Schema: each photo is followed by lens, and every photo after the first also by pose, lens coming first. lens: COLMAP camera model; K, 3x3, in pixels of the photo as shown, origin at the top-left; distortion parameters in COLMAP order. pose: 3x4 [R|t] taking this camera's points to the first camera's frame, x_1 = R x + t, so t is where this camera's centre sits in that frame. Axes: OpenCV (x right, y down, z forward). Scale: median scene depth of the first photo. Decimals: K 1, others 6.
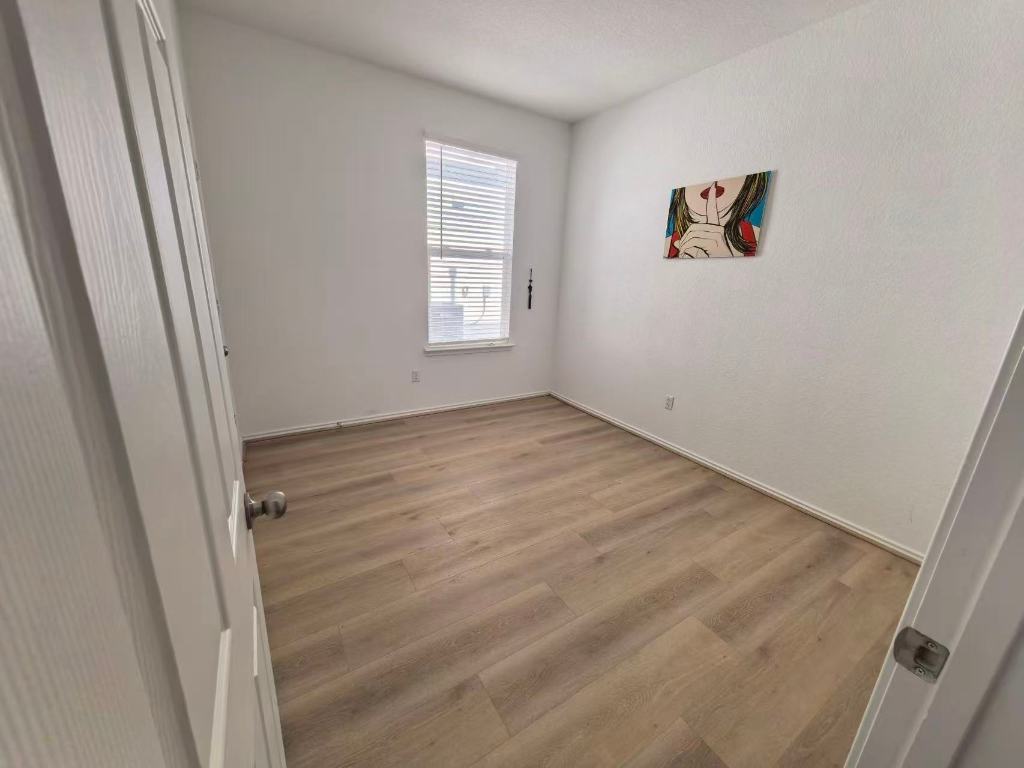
lens RADIAL K [[397.7, 0, 512.0], [0, 397.7, 384.0], [0, 0, 1]] dist [0.007081, -0.000107]
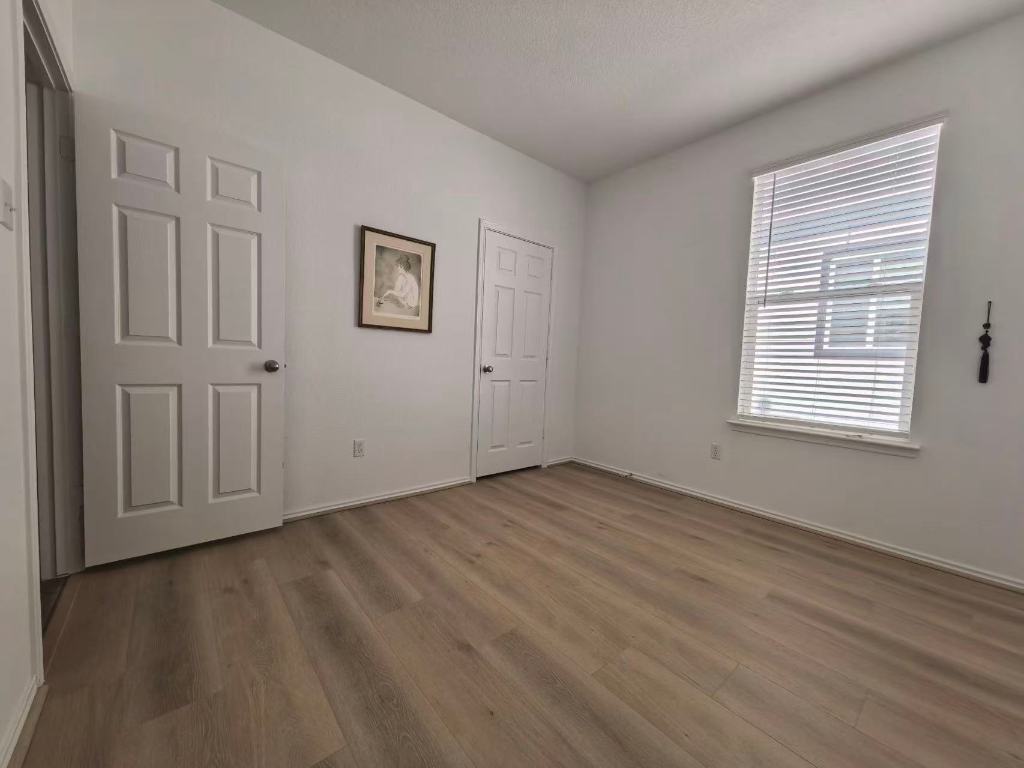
lens RADIAL K [[397.7, 0, 512.0], [0, 397.7, 384.0], [0, 0, 1]] dist [0.007081, -0.000107]
pose [[0.139830, 0.018855, -0.989996, 0.614771], [-0.302083, 0.952966, -0.024518, -0.007191], [0.942970, 0.302489, 0.138949, 0.558969]]
